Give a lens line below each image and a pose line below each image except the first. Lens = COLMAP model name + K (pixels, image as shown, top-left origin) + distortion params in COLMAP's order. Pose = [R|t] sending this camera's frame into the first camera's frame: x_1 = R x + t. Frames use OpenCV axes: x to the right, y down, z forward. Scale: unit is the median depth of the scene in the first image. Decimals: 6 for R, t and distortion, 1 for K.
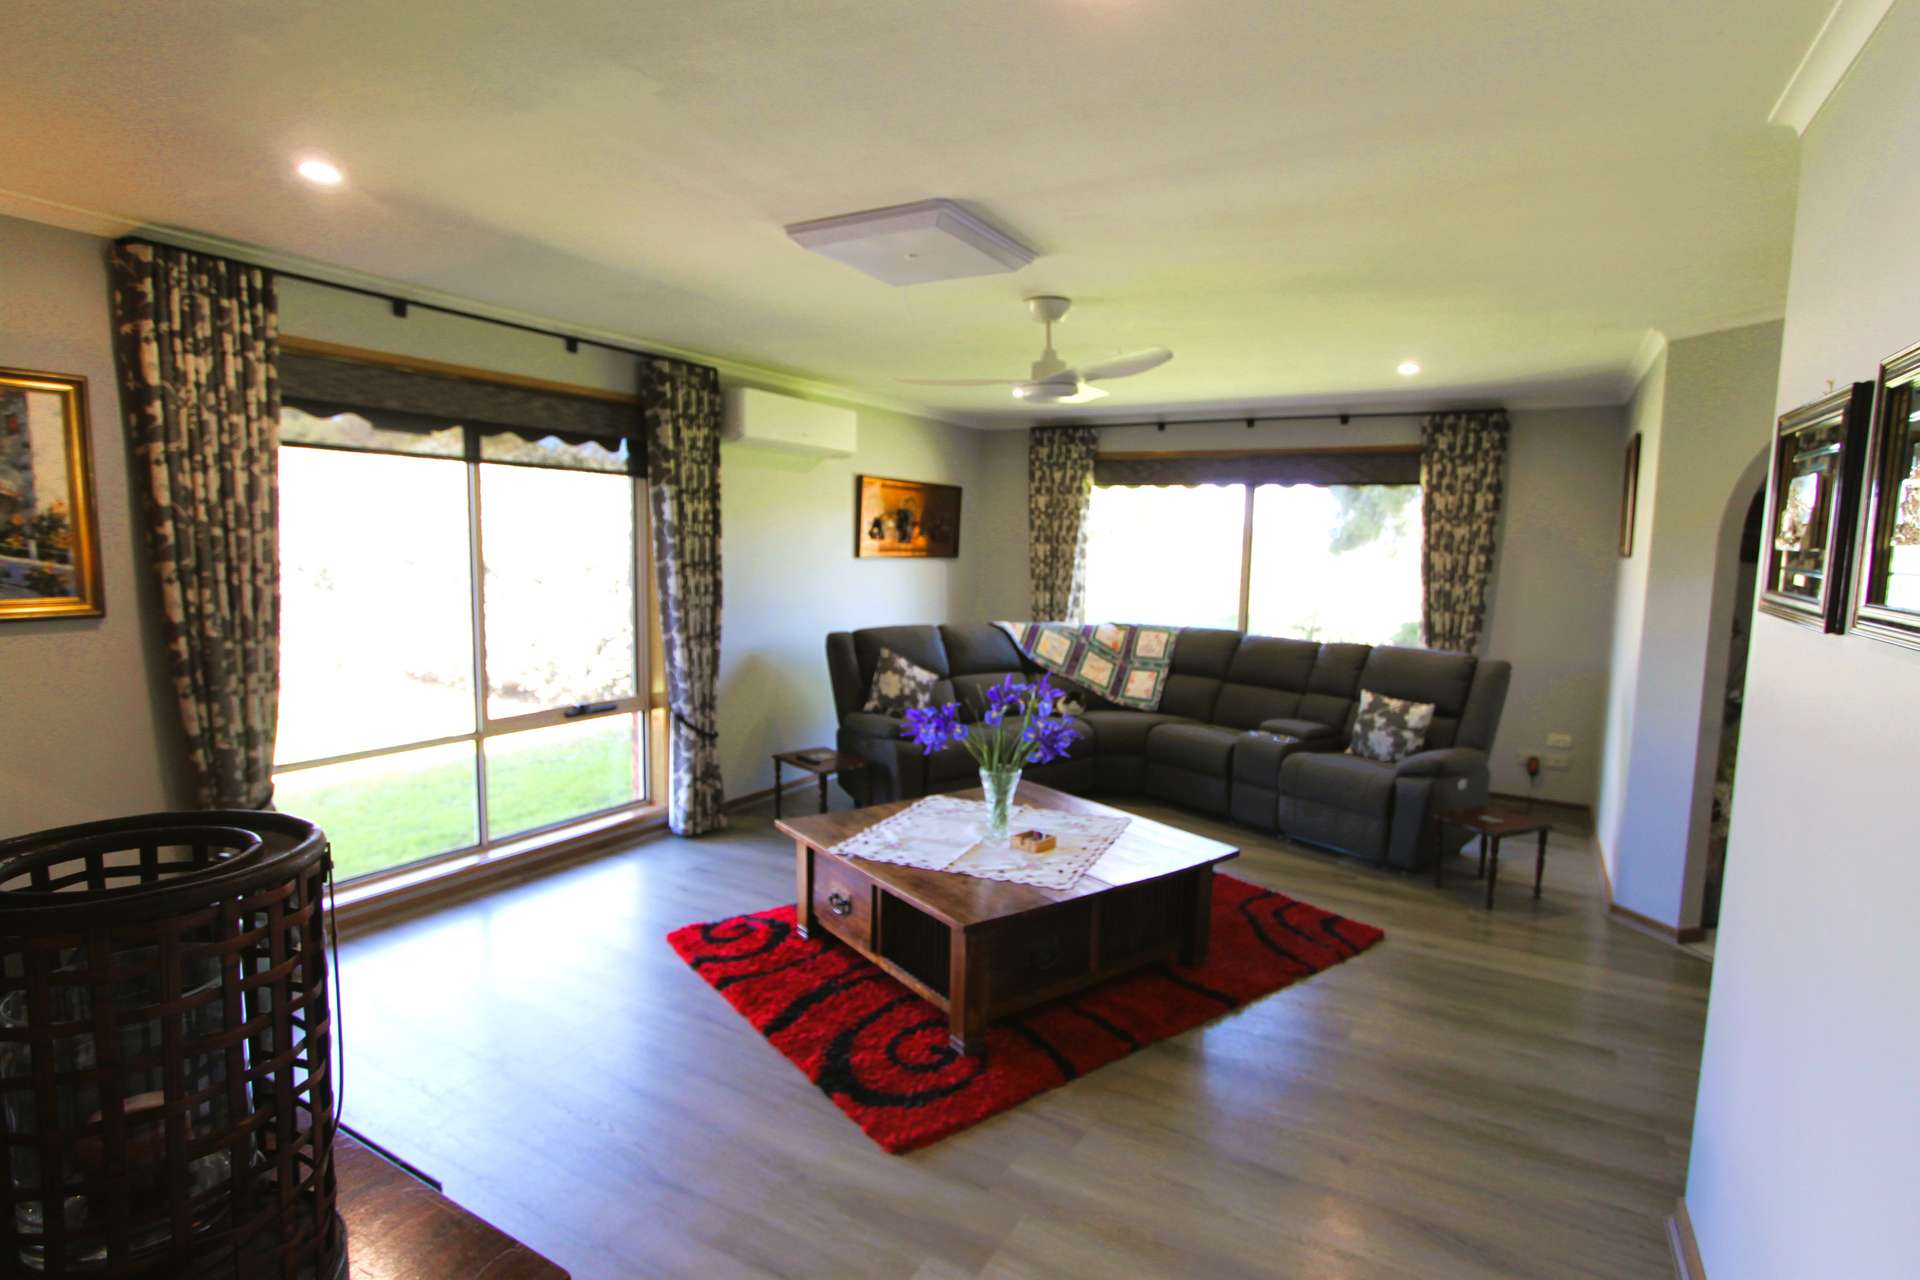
lens RADIAL K [[957.5, 0, 966.5], [0, 957.5, 641.6], [0, 0, 1]] dist [0.003042, 0.000537]
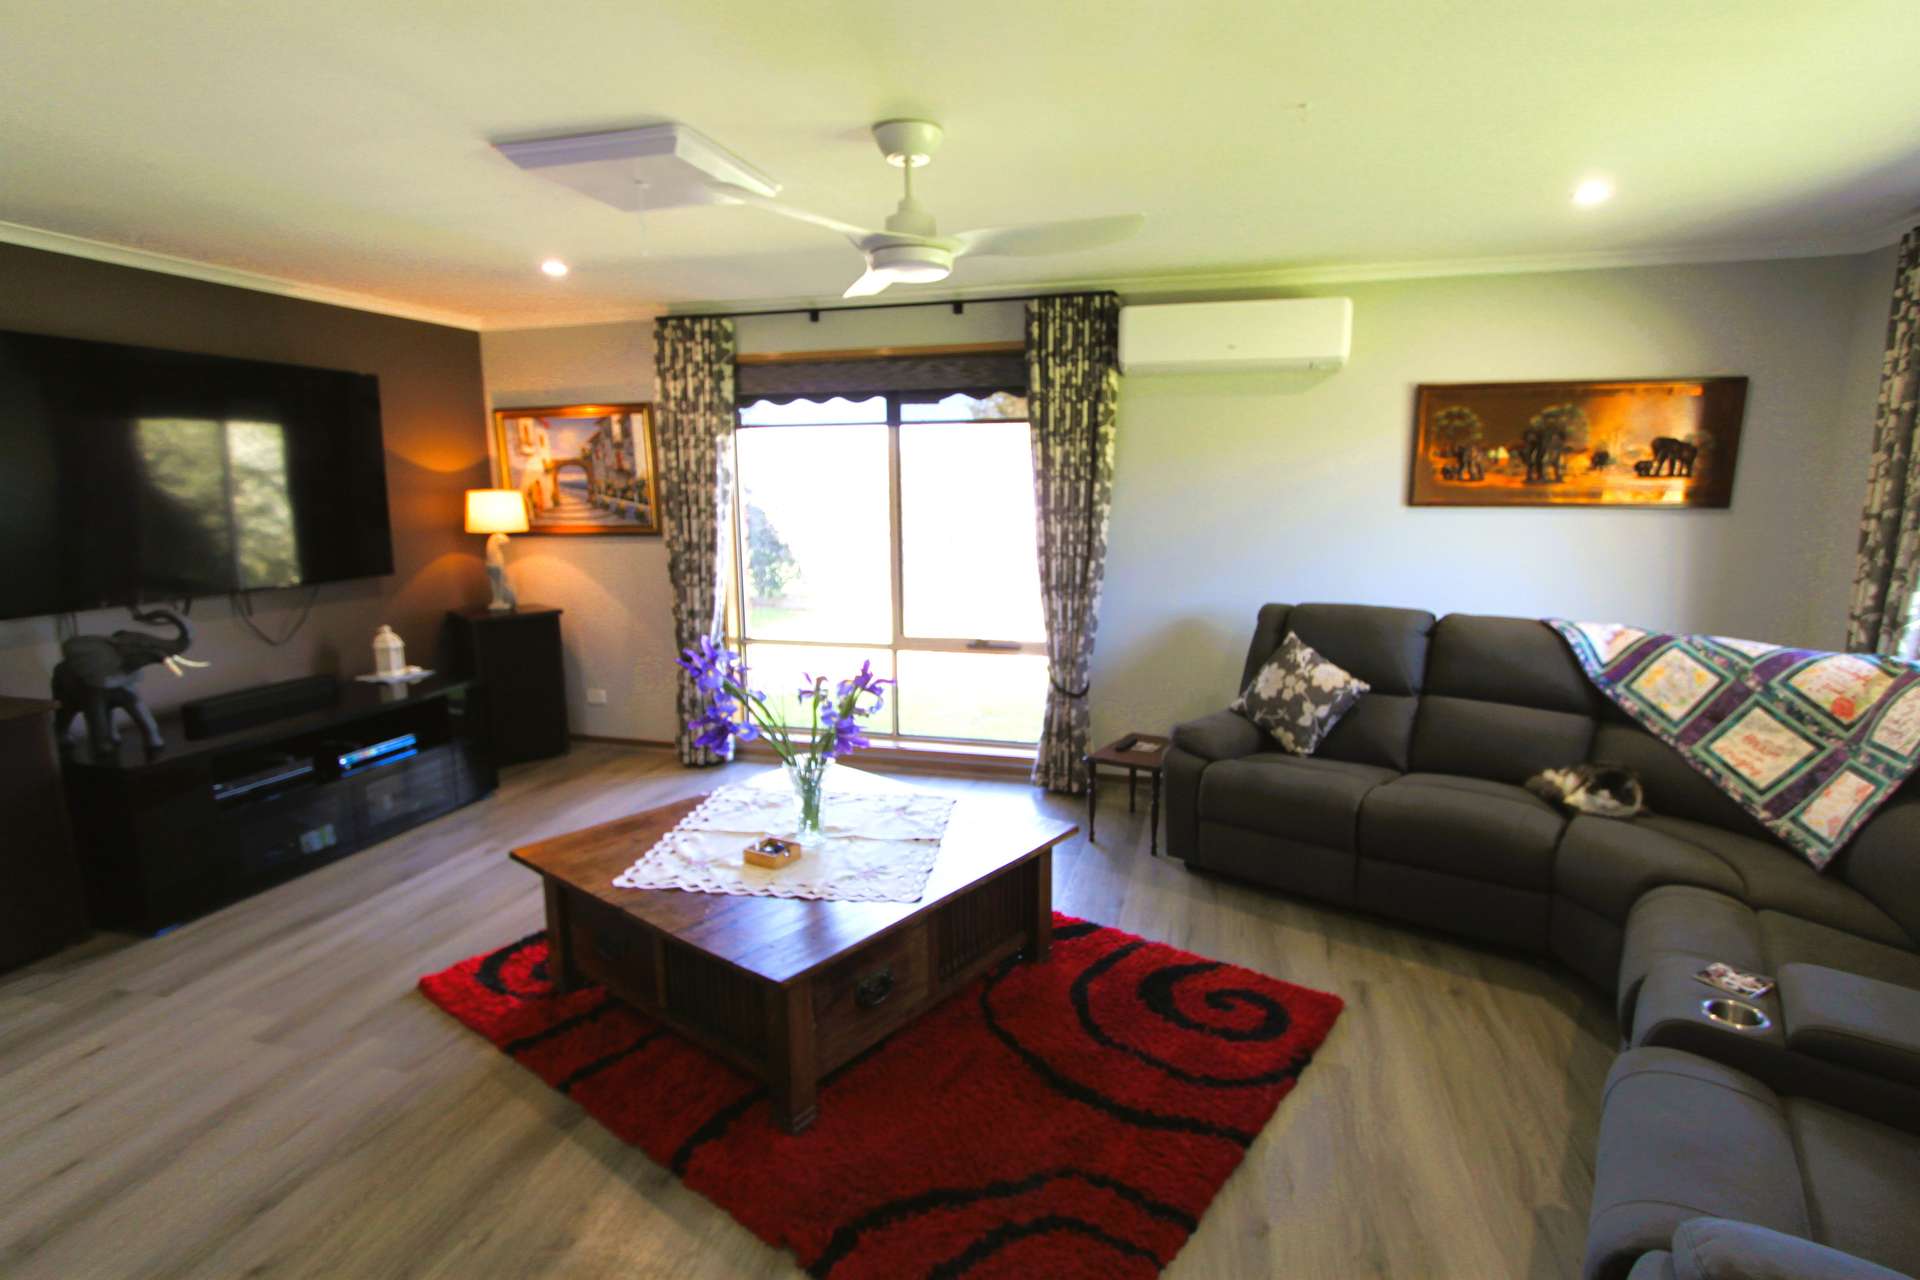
lens RADIAL K [[937.8, 0, 975.9], [0, 937.8, 645.5], [0, 0, 1]] dist [-0.013813, 0.000916]
pose [[0.266752, 0.136900, -0.953992, 0.626143], [-0.091628, 0.988979, 0.116300, -0.051178], [0.959400, 0.056389, 0.276356, 0.701799]]
